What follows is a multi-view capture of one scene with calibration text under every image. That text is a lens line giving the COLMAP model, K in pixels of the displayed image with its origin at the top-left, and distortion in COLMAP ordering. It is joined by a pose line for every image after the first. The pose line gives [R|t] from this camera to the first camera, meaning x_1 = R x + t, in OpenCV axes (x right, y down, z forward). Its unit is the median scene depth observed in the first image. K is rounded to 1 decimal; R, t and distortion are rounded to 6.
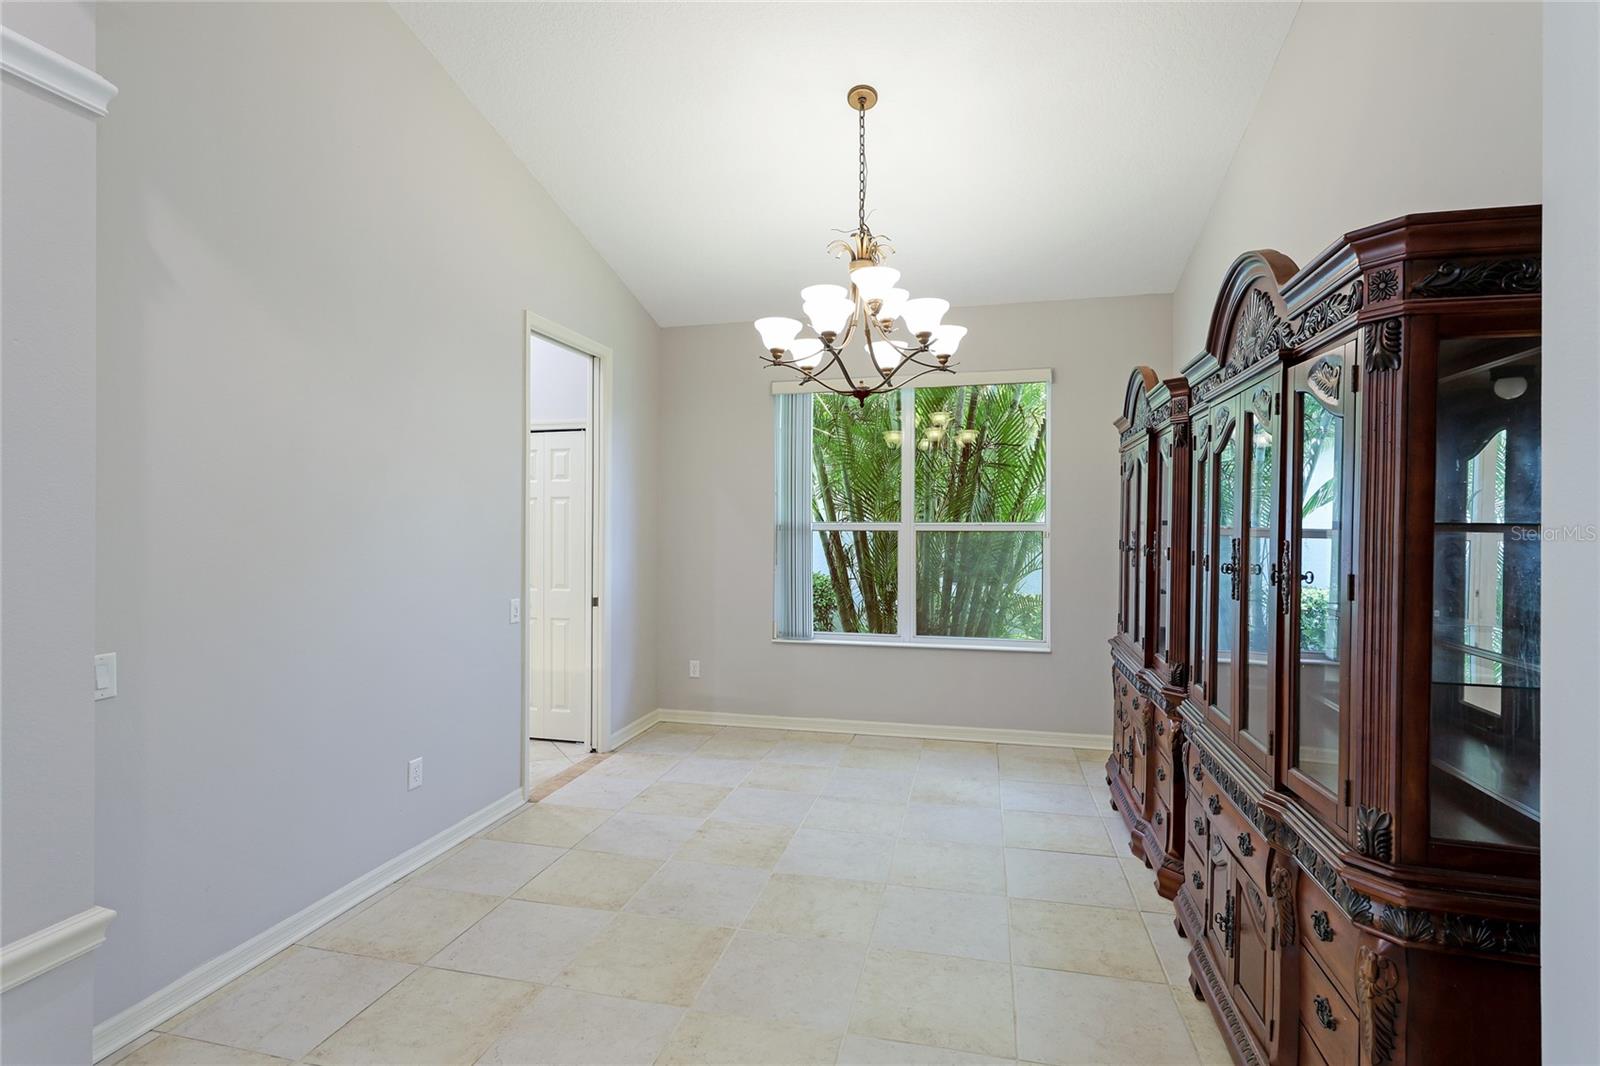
lens RADIAL K [[767.9, 0, 803.4], [0, 767.9, 530.4], [0, 0, 1]] dist [-0.002244, 0.000214]
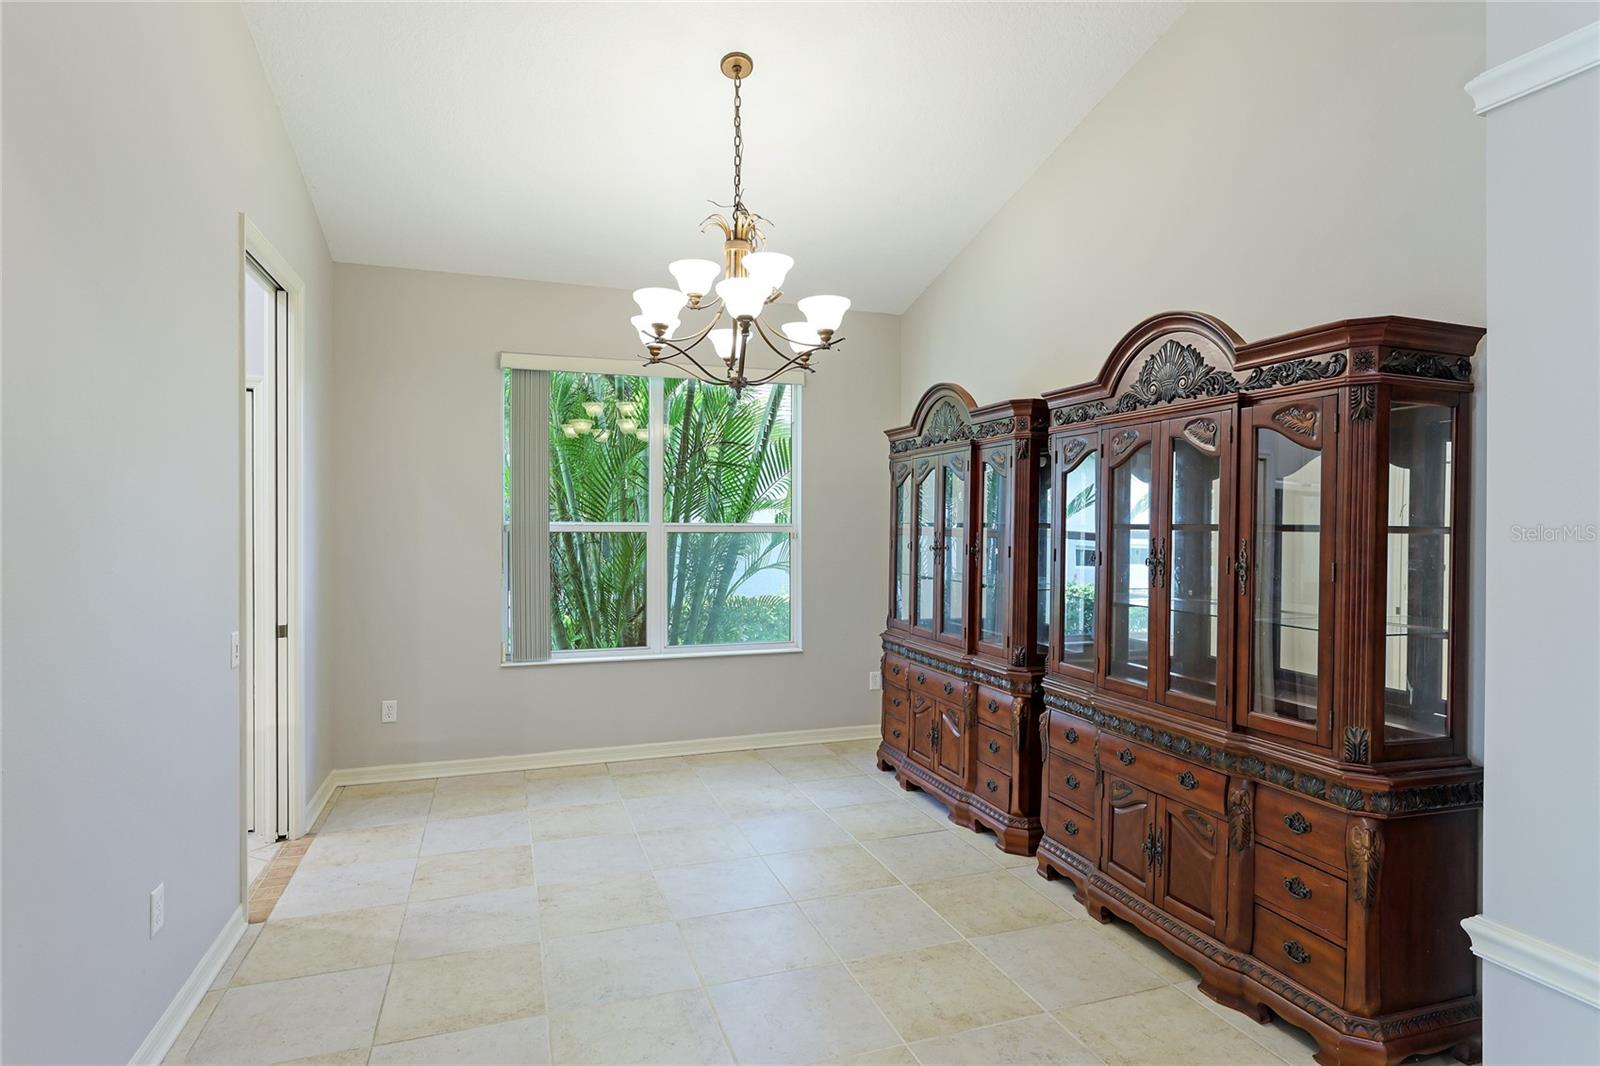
lens RADIAL K [[836.7, 0, 794.1], [0, 836.7, 530.1], [0, 0, 1]] dist [0.000269, -0.001803]
pose [[0.839135, 0.000581, 0.543922, -0.311655], [0.000353, 0.999999, -0.001613, -0.000190], [-0.543923, 0.001545, 0.839134, 0.085682]]
